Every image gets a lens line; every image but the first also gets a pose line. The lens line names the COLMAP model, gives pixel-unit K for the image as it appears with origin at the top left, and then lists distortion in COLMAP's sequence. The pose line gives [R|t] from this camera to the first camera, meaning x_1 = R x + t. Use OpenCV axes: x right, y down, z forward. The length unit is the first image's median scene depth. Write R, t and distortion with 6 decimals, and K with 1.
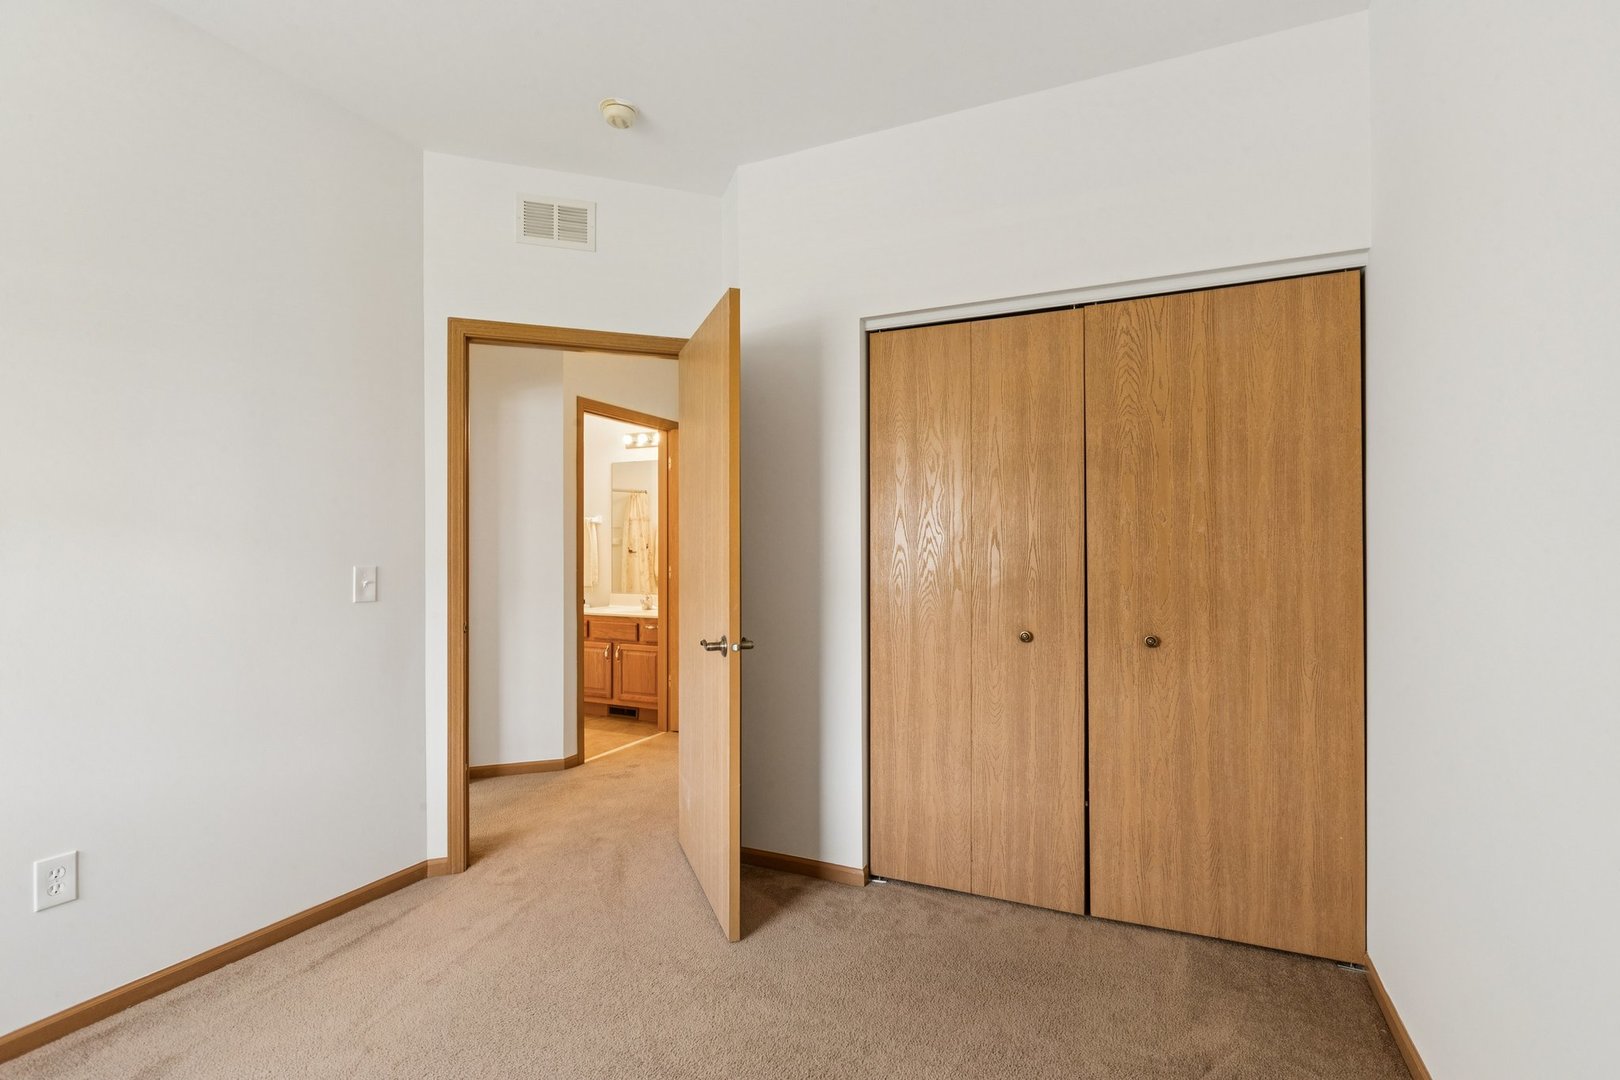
lens RADIAL K [[779.7, 0, 807.1], [0, 779.7, 543.3], [0, 0, 1]] dist [0.002490, -0.000465]
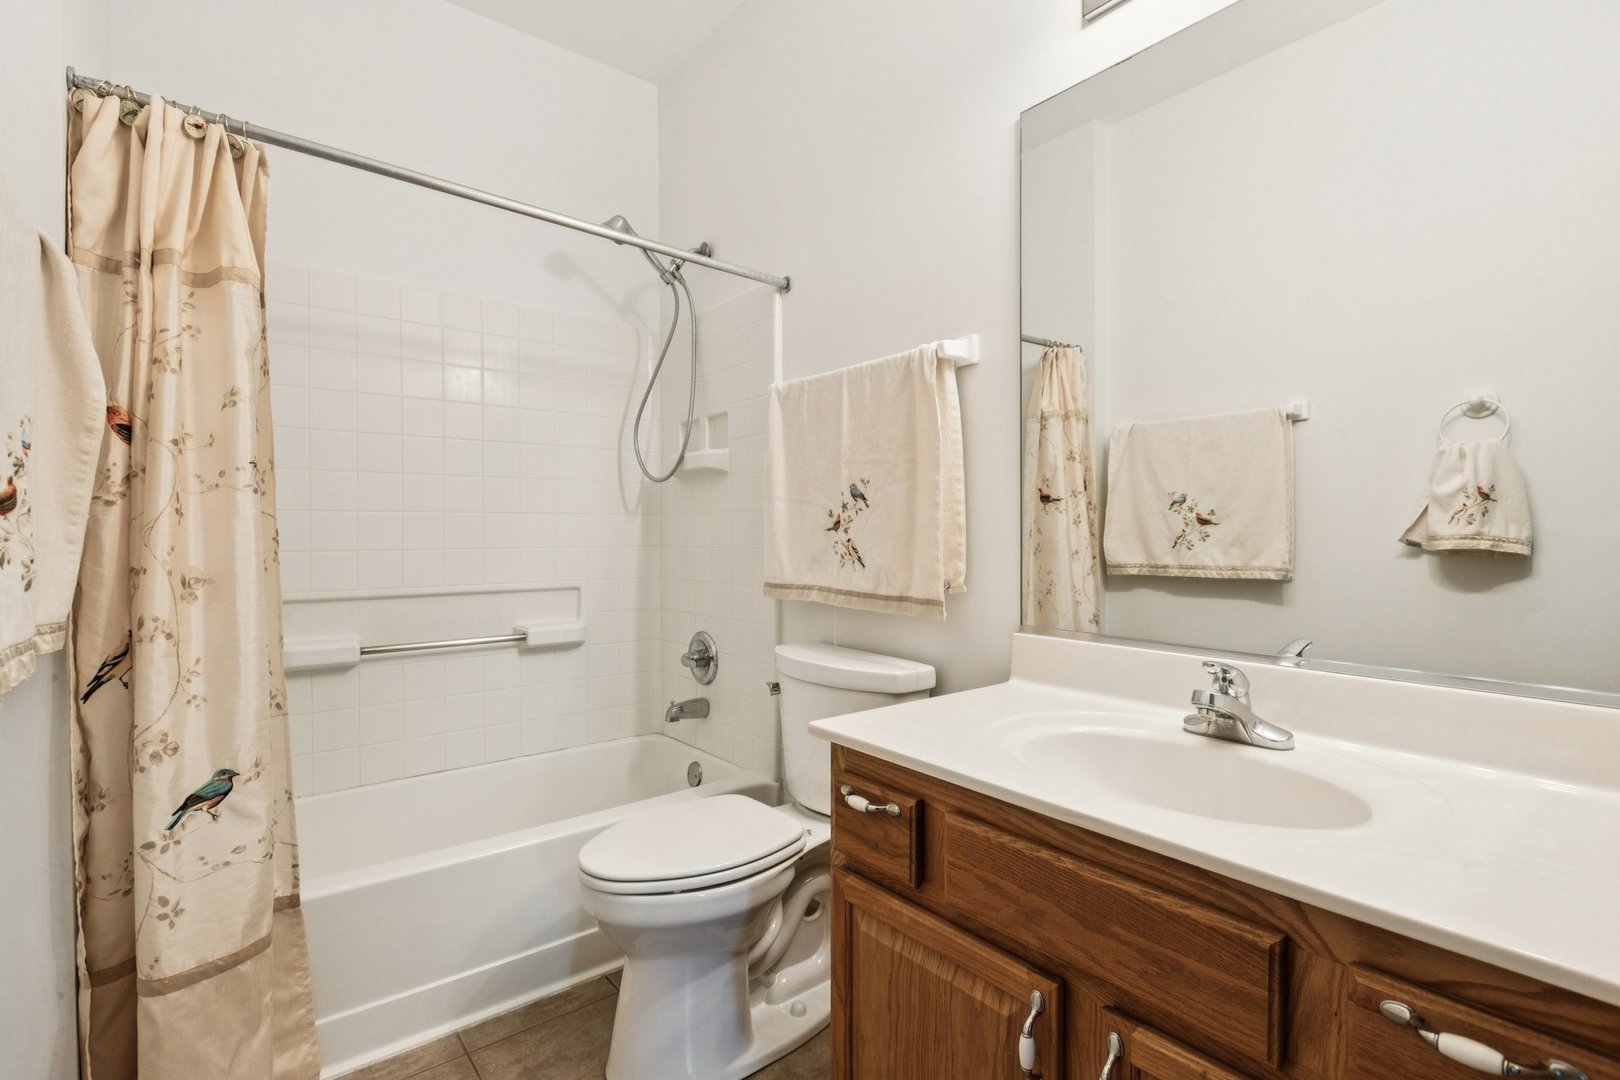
lens RADIAL K [[779.7, 0, 810.6], [0, 779.7, 542.3], [0, 0, 1]] dist [0.002490, -0.000465]
pose [[0.903153, 0.004429, -0.429295, -0.166242], [0.003896, 0.999821, 0.018513, 0.024827], [0.429301, -0.018393, 0.902974, 0.606814]]
